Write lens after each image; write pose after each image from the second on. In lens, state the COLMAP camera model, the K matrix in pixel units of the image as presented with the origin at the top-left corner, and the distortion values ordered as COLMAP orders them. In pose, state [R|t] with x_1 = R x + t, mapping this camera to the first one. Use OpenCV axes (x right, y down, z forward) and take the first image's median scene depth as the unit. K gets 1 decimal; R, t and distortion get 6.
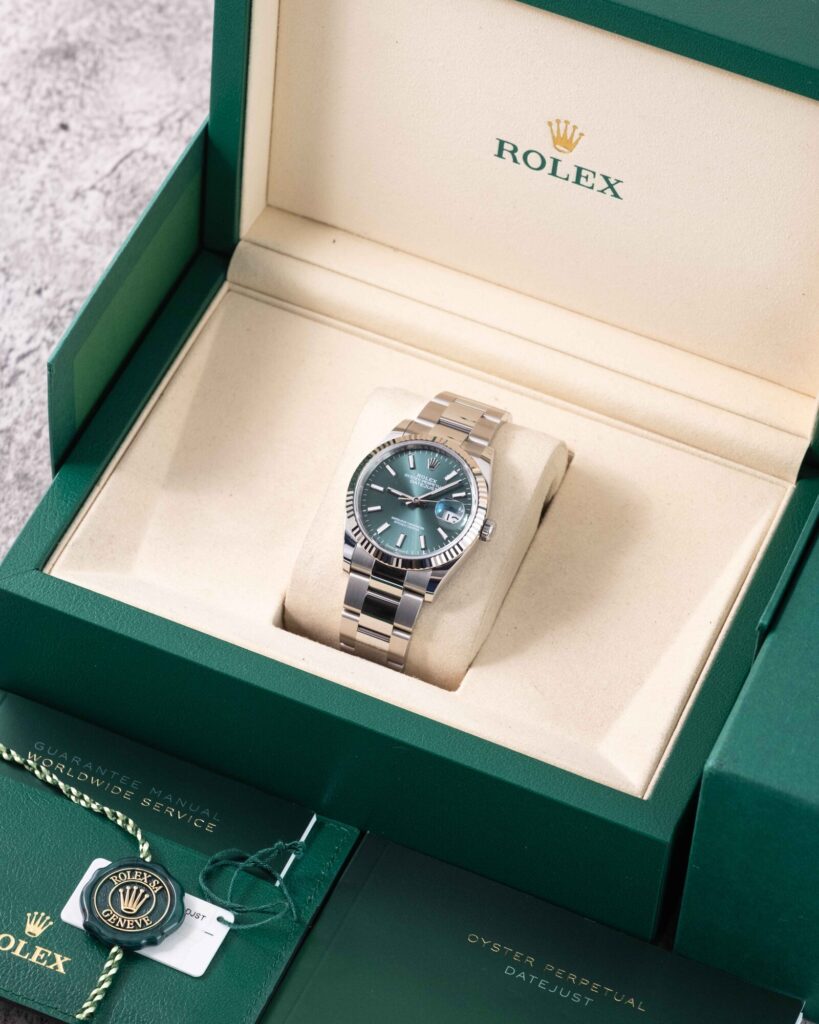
lens RADIAL K [[4389.9, 0, 409.5], [0, 4389.9, 512.0], [0, 0, 1]] dist [0.261297, 0.890096]
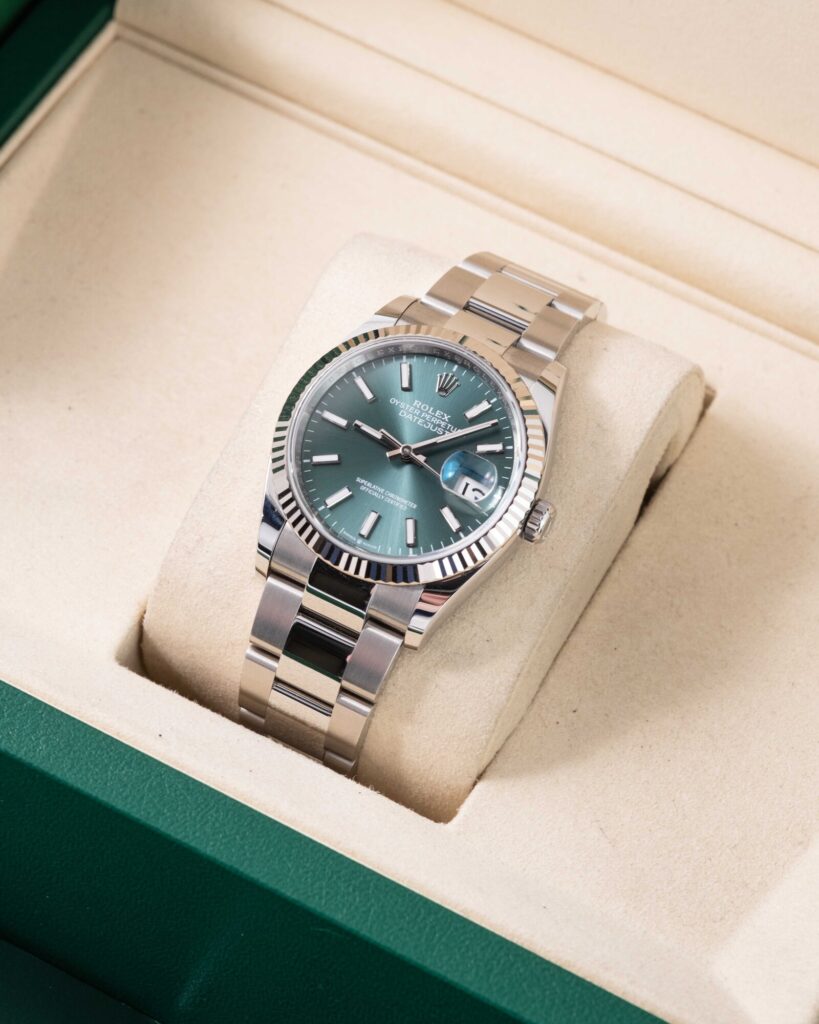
lens RADIAL K [[4389.9, 0, 409.5], [0, 4389.9, 512.0], [0, 0, 1]] dist [0.261297, 0.890096]
pose [[0.995257, 0.094625, -0.022561, 0.014200], [-0.094363, 0.995461, 0.012385, -0.001881], [0.023631, -0.010198, 0.999669, 0.477824]]
